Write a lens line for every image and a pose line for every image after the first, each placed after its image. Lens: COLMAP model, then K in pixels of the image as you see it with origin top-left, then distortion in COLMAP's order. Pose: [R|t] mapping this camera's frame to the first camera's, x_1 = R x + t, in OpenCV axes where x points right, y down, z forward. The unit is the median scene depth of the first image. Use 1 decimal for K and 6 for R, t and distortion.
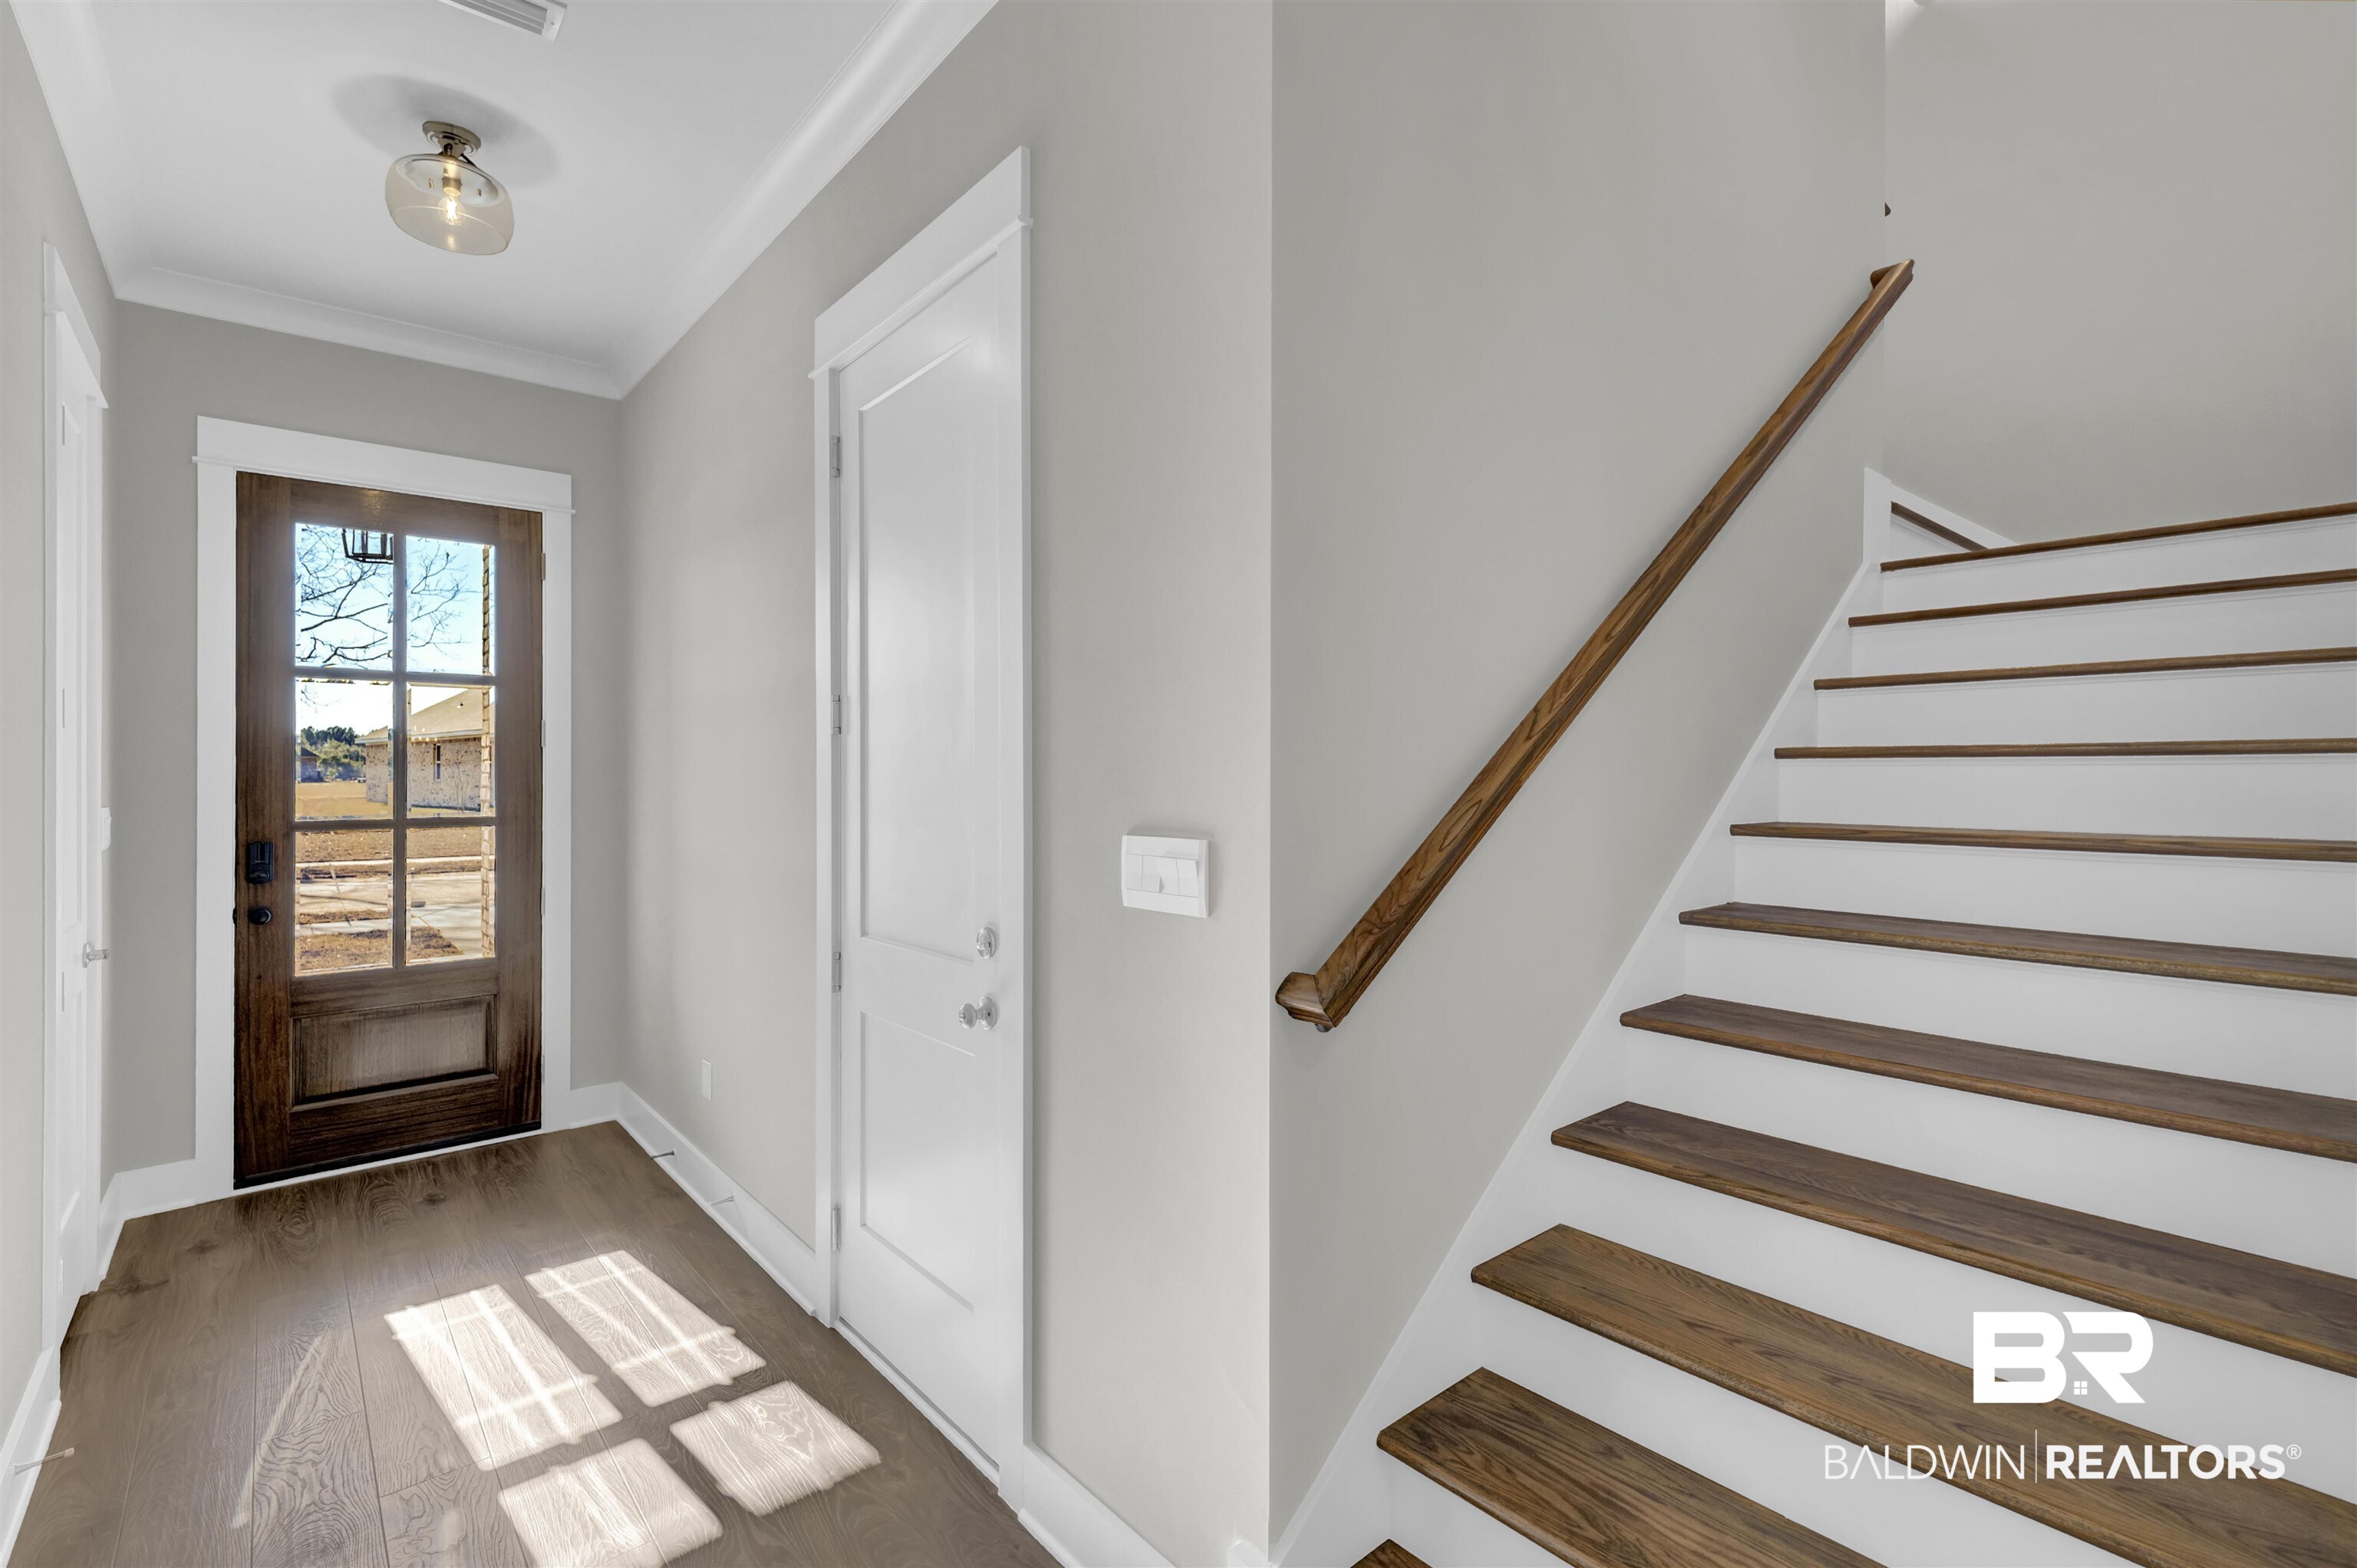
lens RADIAL K [[1086.0, 0, 1168.9], [0, 1086.0, 755.2], [0, 0, 1]] dist [0.029817, -0.018514]
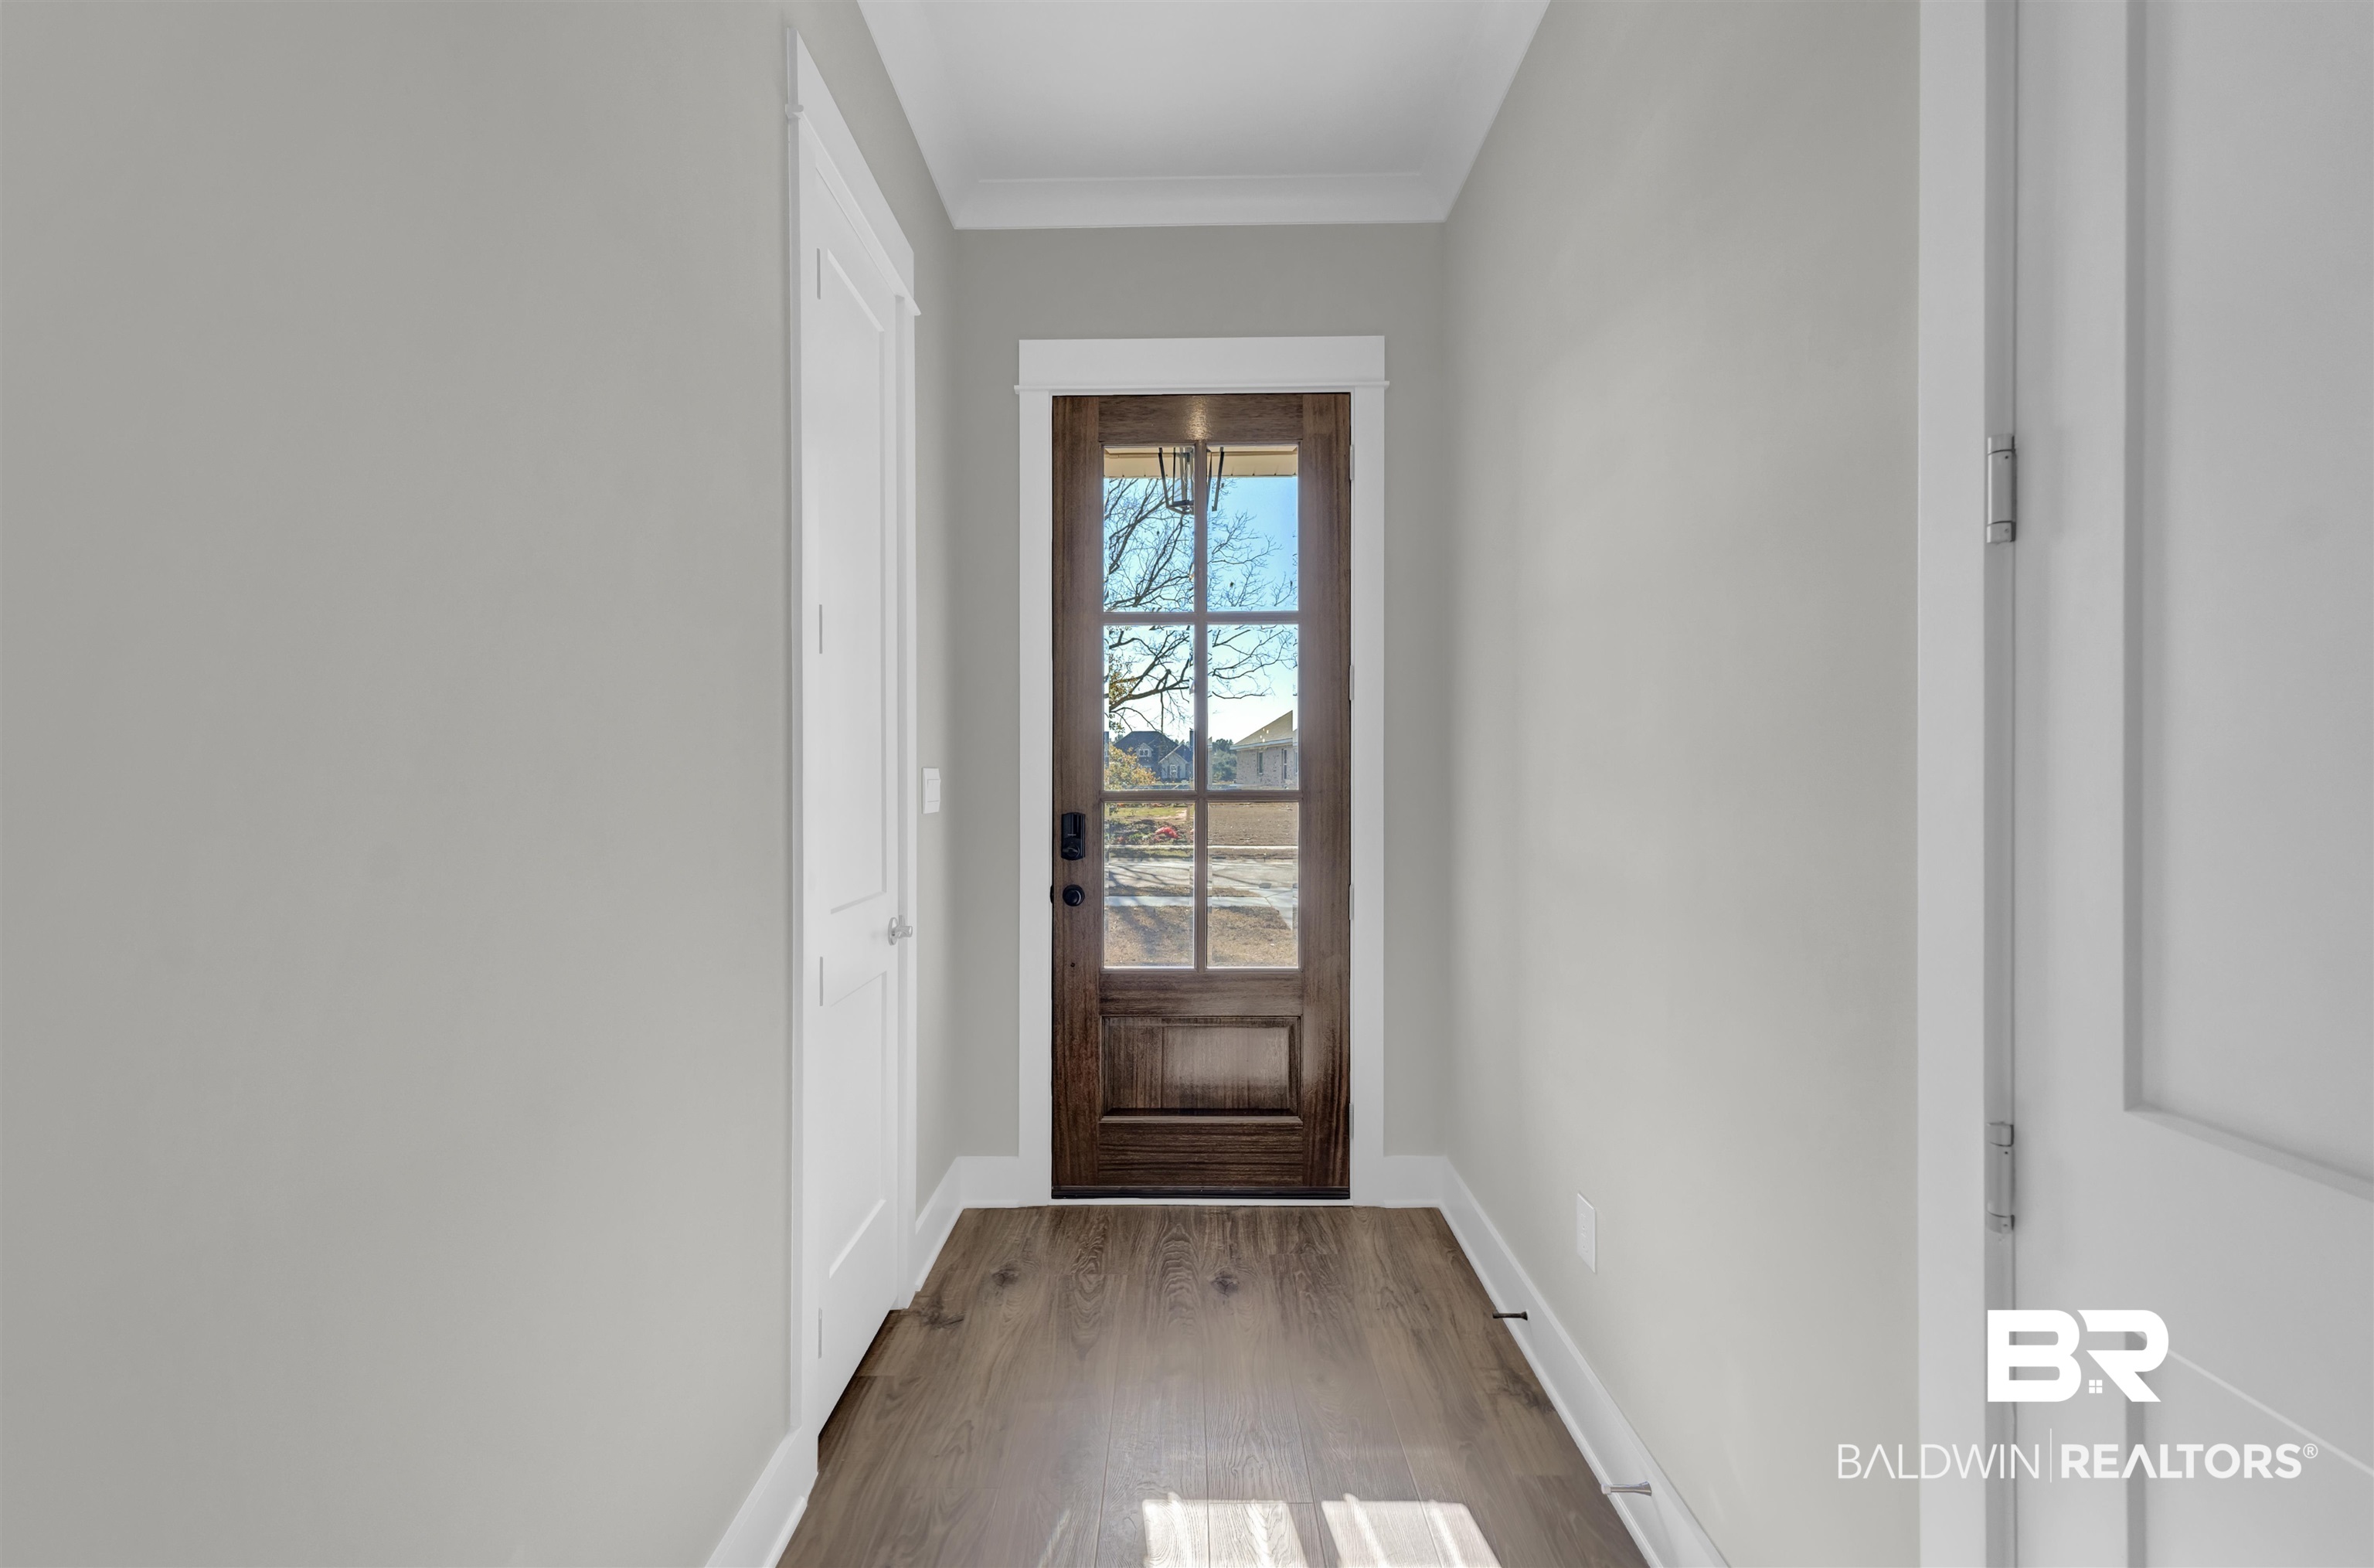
lens RADIAL K [[1061.6, 0, 1188.1], [0, 1061.6, 792.9], [0, 0, 1]] dist [-0.034209, 0.018415]
pose [[0.776479, 0.014448, -0.629978, -0.216157], [0.003851, 0.999610, 0.027671, 0.039405], [0.630132, -0.023912, 0.776120, 0.393161]]
